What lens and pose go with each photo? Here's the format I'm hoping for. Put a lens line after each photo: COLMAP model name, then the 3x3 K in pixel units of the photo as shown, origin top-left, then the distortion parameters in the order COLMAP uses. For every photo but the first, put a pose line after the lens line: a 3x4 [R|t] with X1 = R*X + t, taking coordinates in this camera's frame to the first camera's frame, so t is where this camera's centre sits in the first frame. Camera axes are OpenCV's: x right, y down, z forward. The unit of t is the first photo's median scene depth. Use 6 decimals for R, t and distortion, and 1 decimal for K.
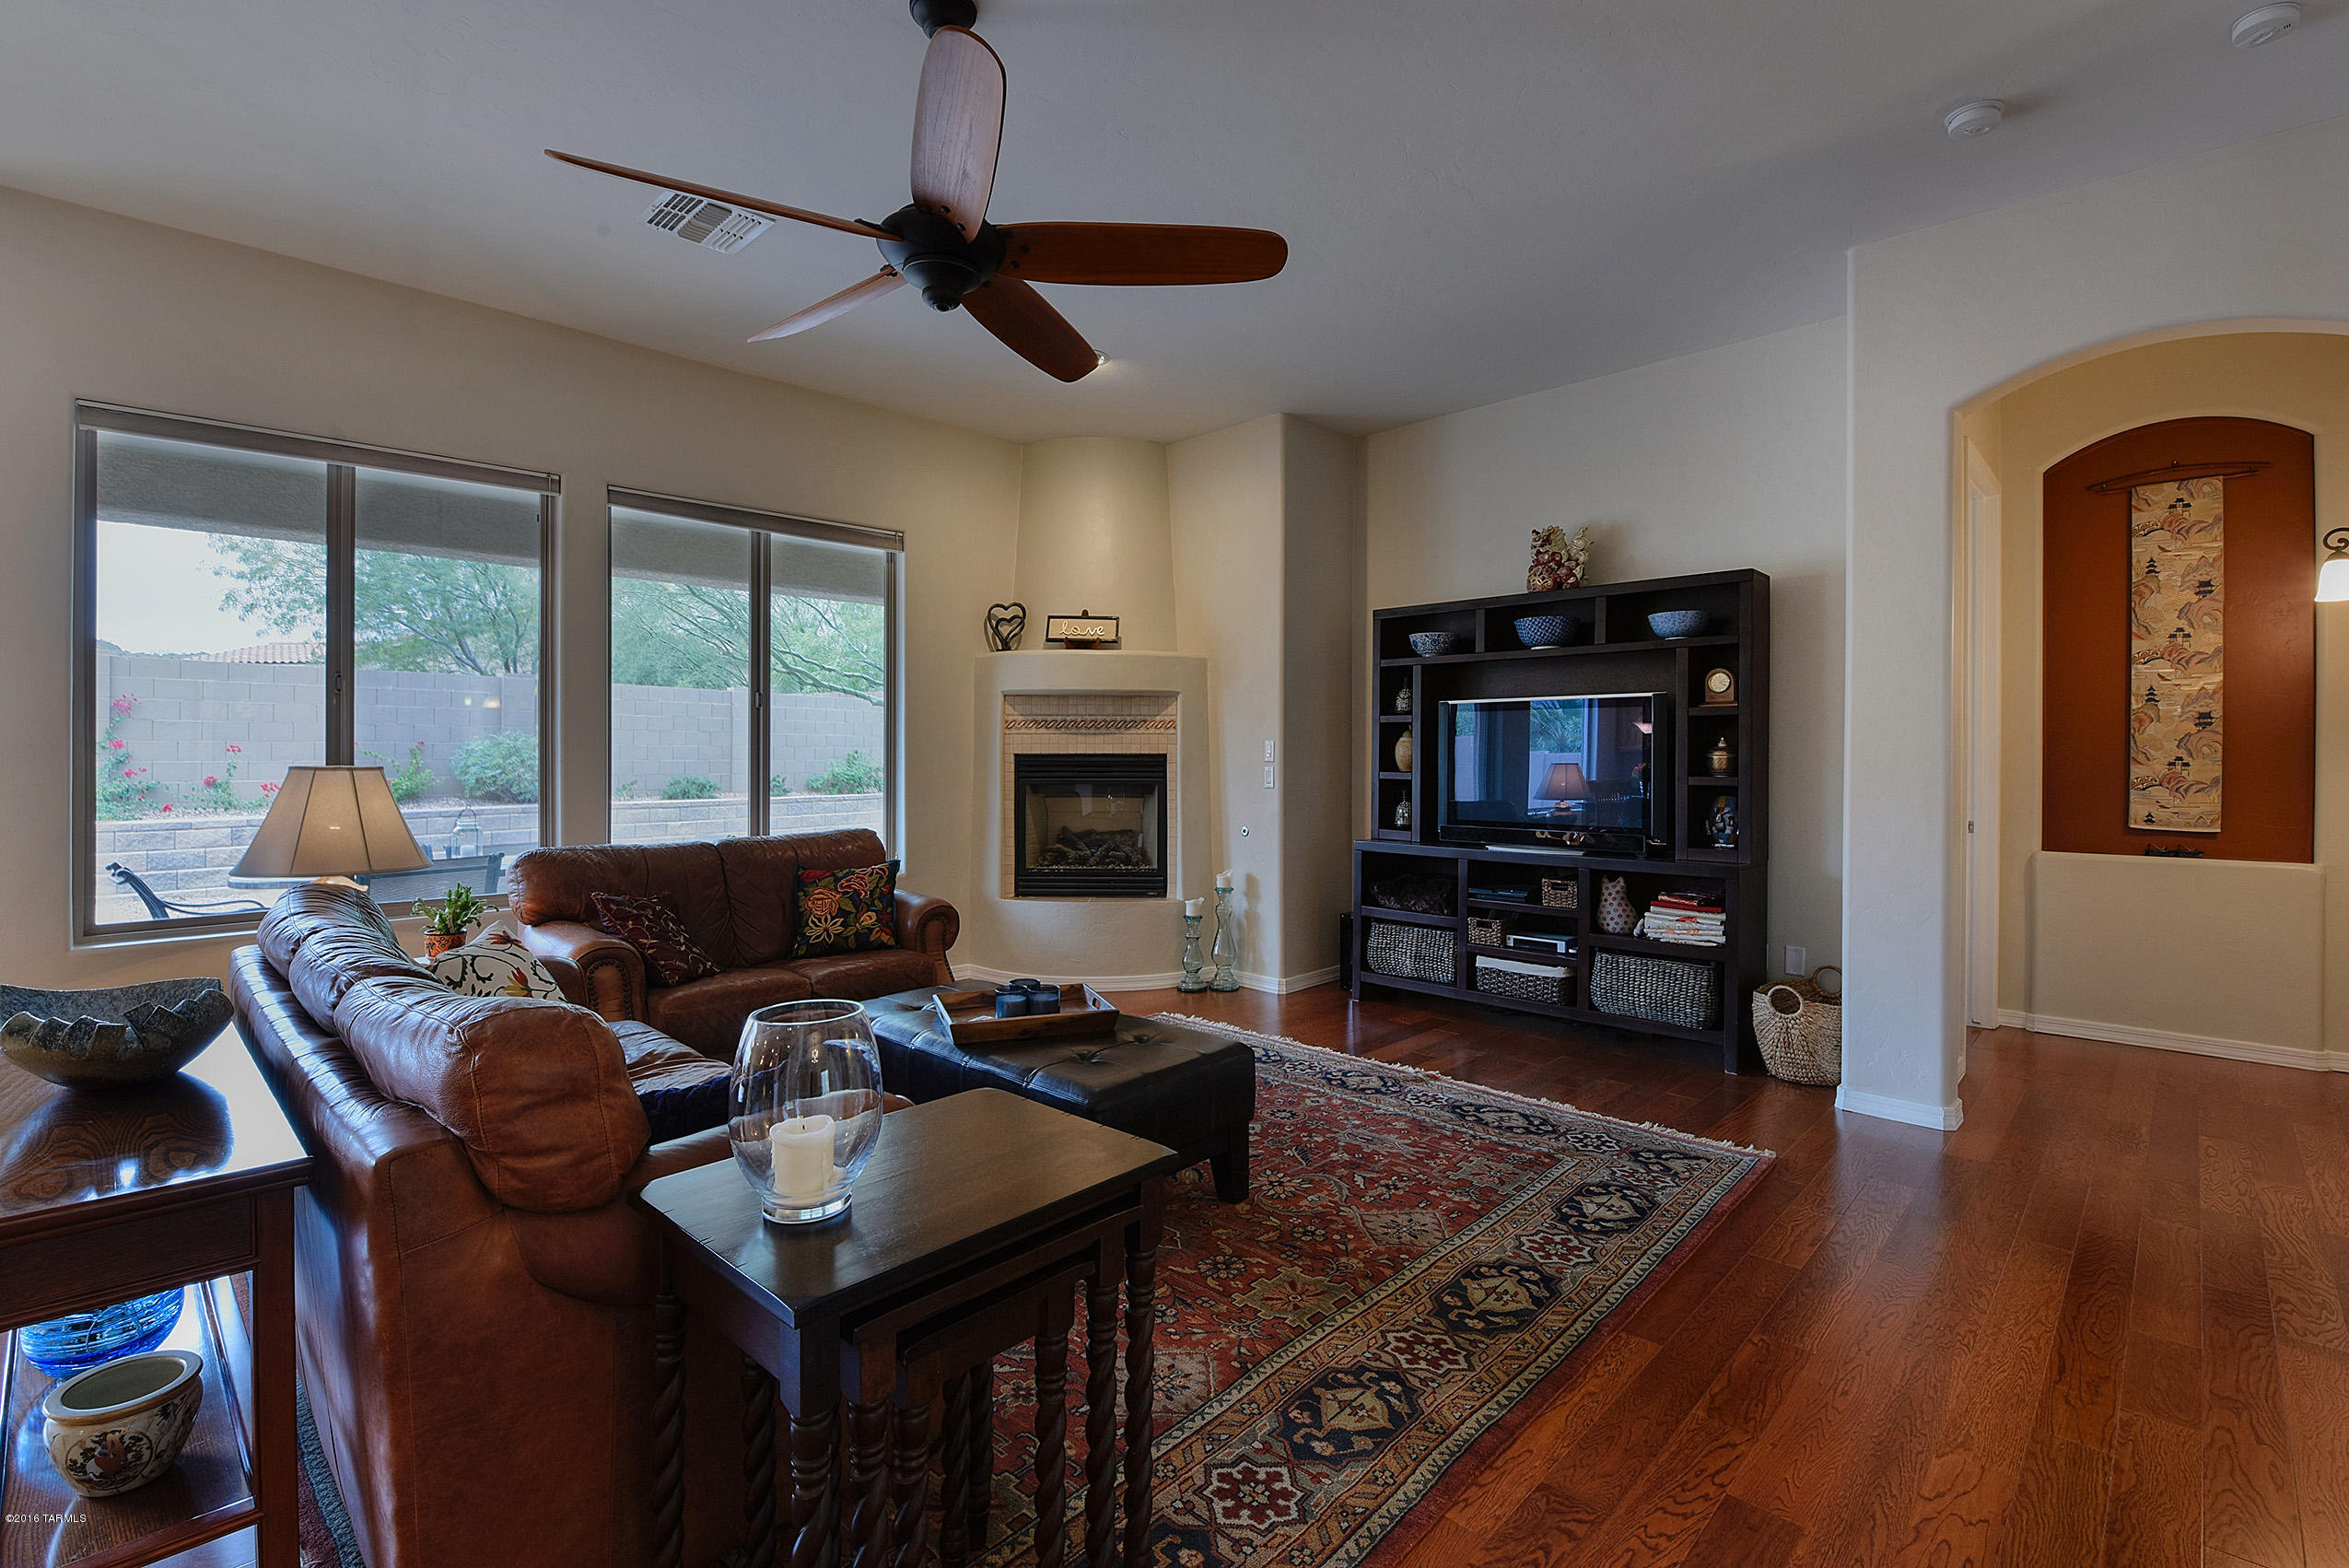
lens RADIAL K [[1080.4, 0, 1178.7], [0, 1080.4, 731.9], [0, 0, 1]] dist [-0.002834, -0.001420]
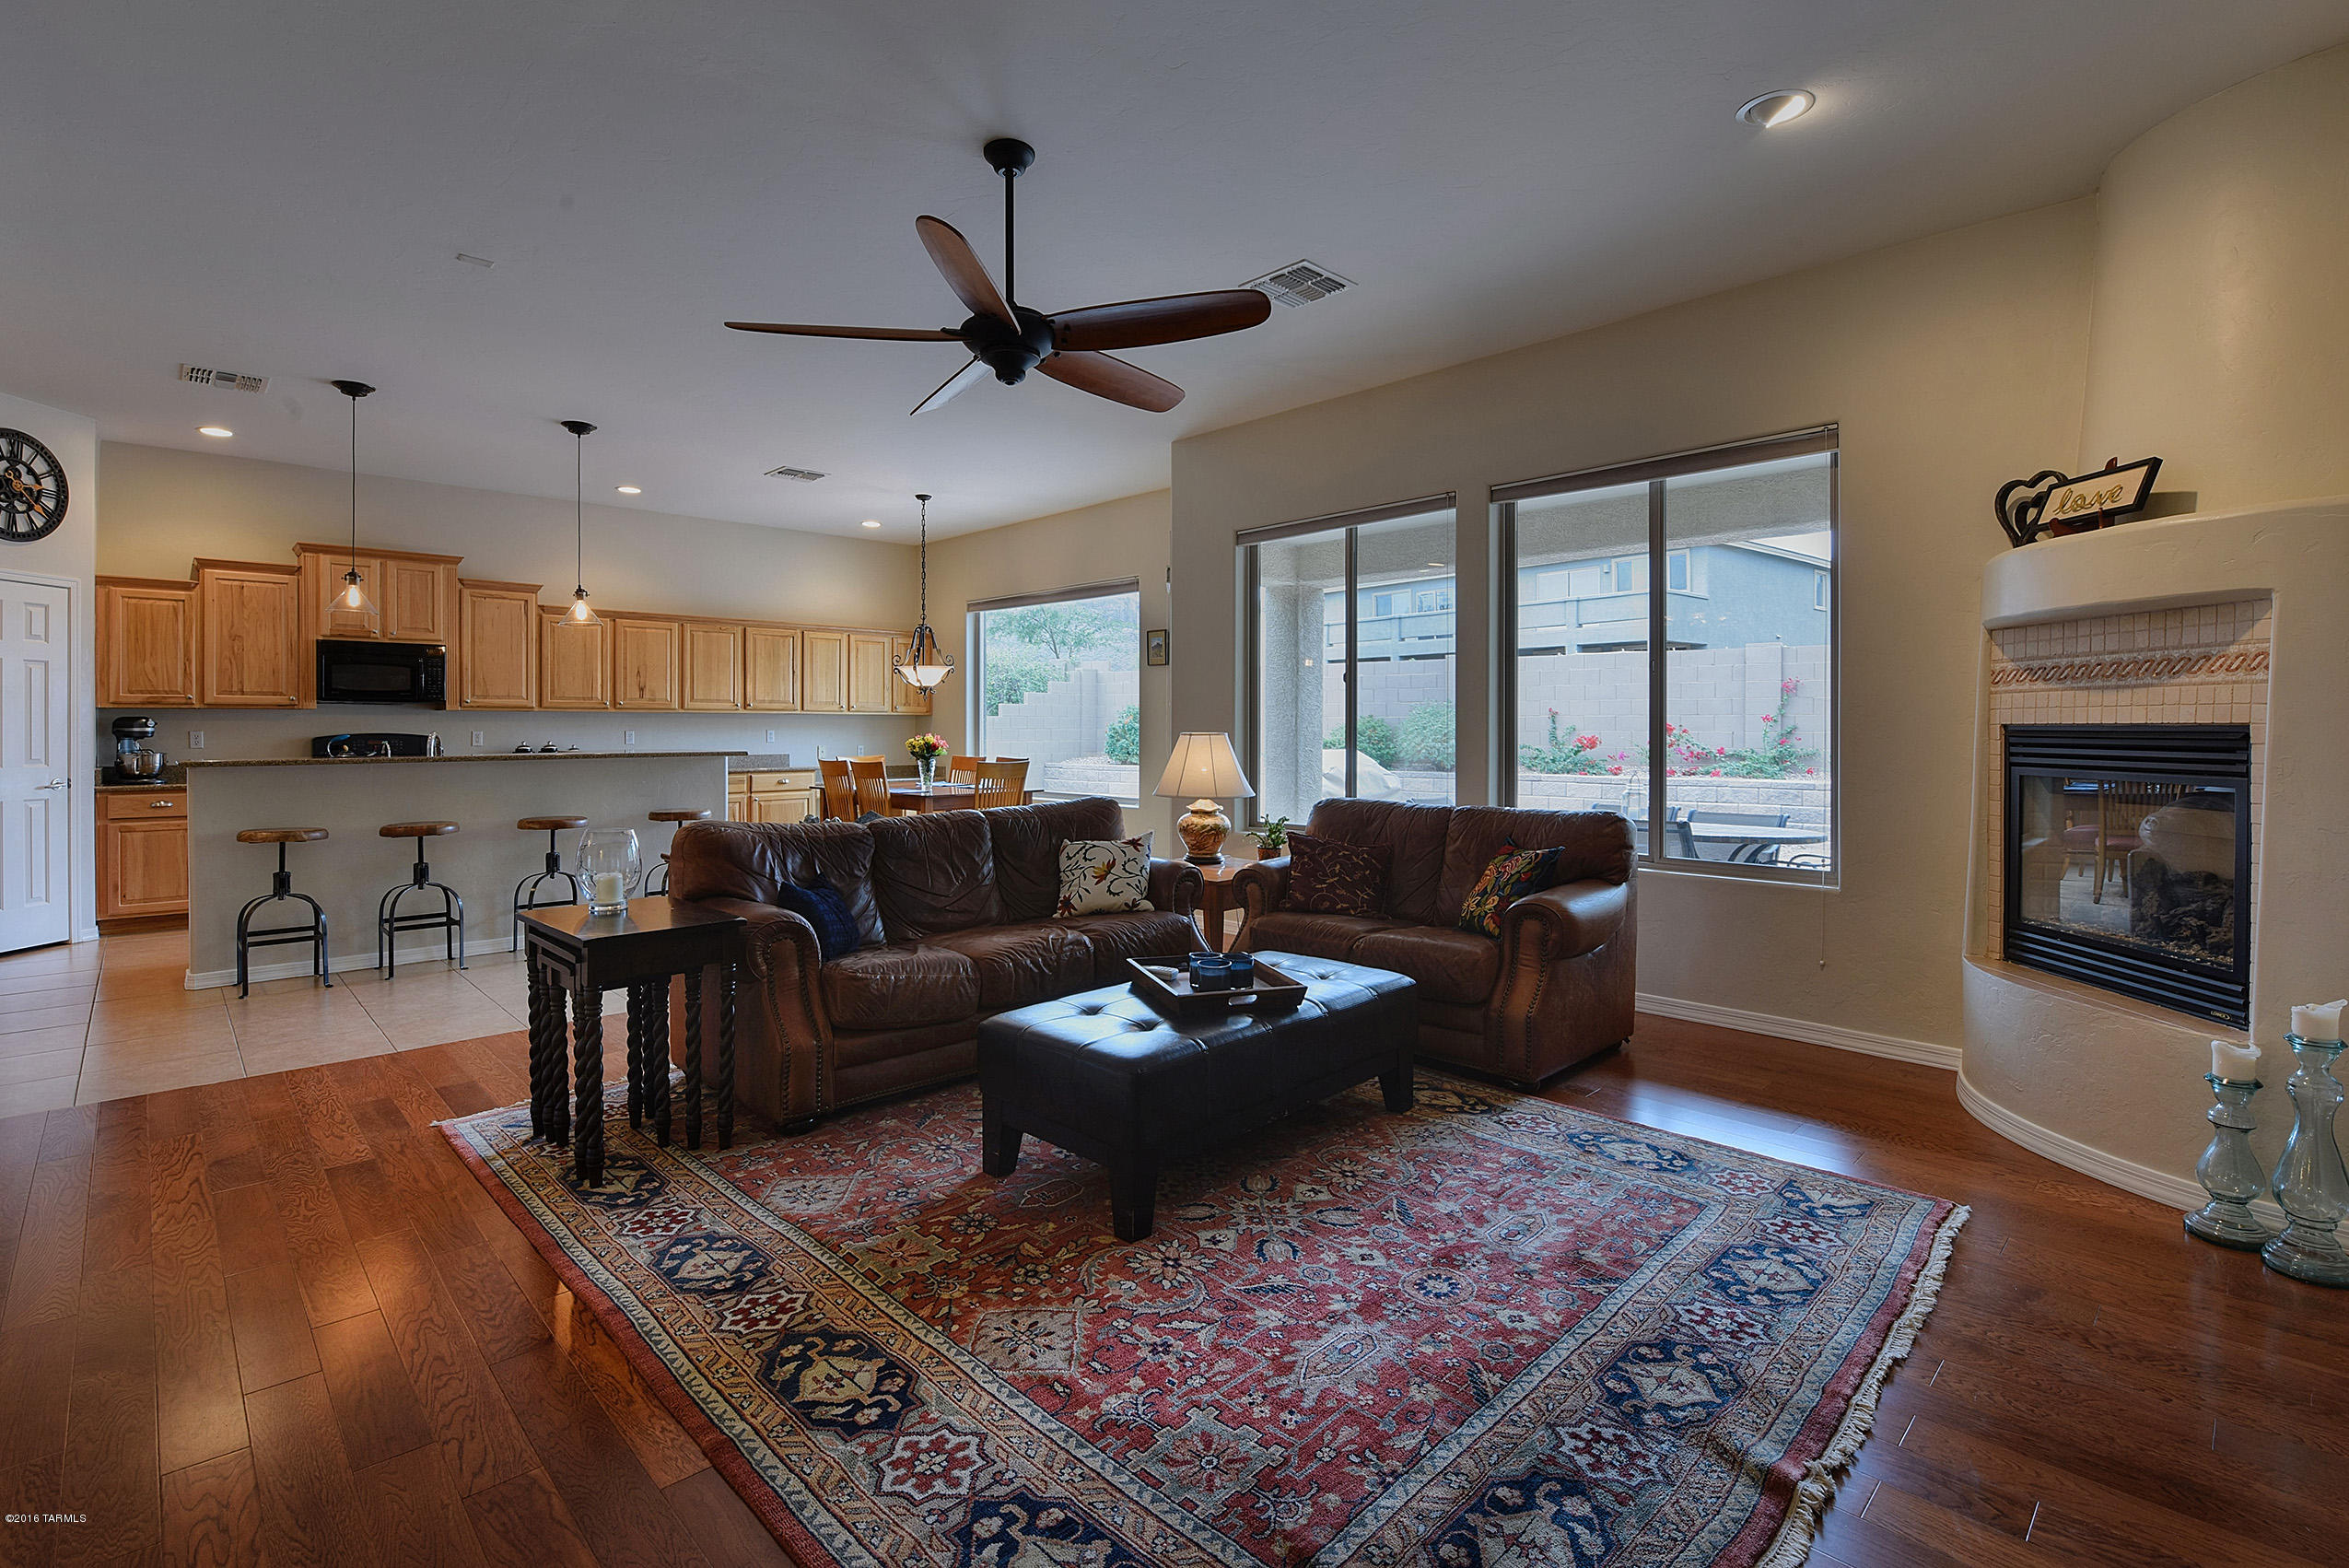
lens RADIAL K [[1080.4, 0, 1178.7], [0, 1080.4, 731.9], [0, 0, 1]] dist [-0.002834, -0.001420]
pose [[-0.047984, 0.007943, -0.998816, 0.635758], [0.025050, 0.999663, 0.006747, 0.011591], [0.998534, -0.024697, -0.048167, 0.750565]]
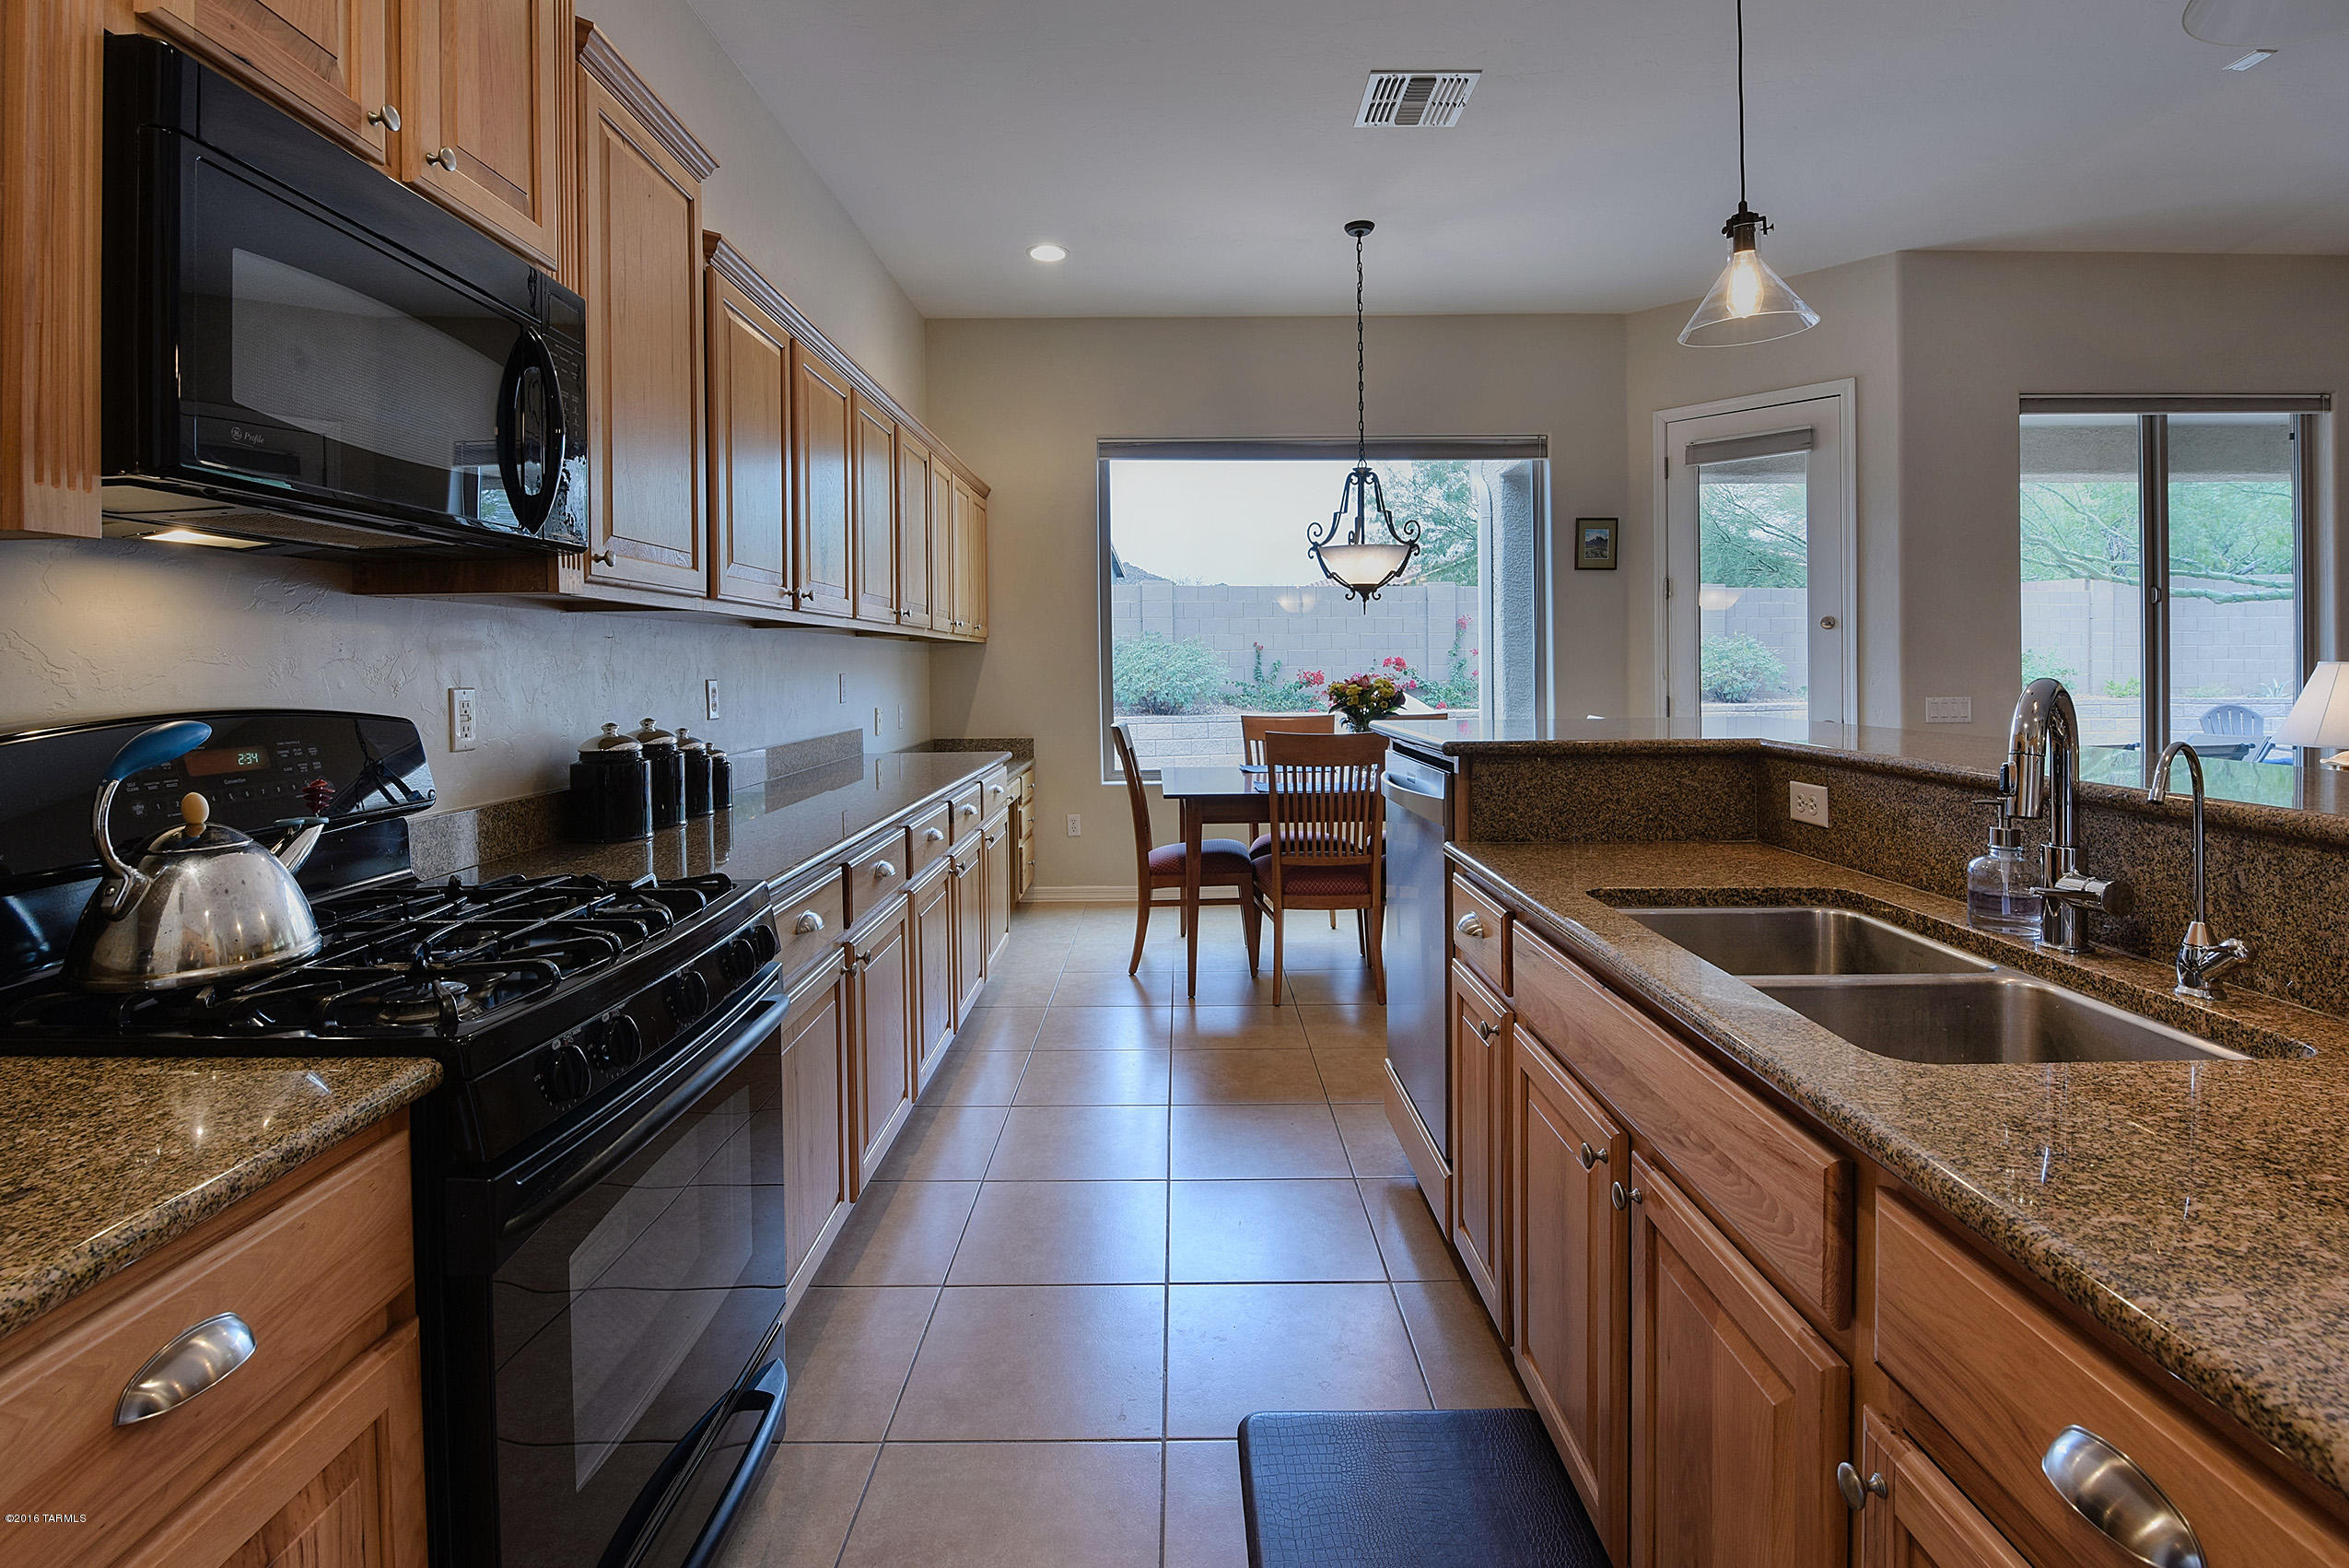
lens RADIAL K [[1080.4, 0, 1178.7], [0, 1080.4, 731.9], [0, 0, 1]] dist [-0.002834, -0.001420]
pose [[0.694490, 0.039488, -0.718418, -1.506653], [0.027893, 0.996265, 0.081724, -0.034290], [0.718962, -0.076795, 0.690794, -1.629506]]
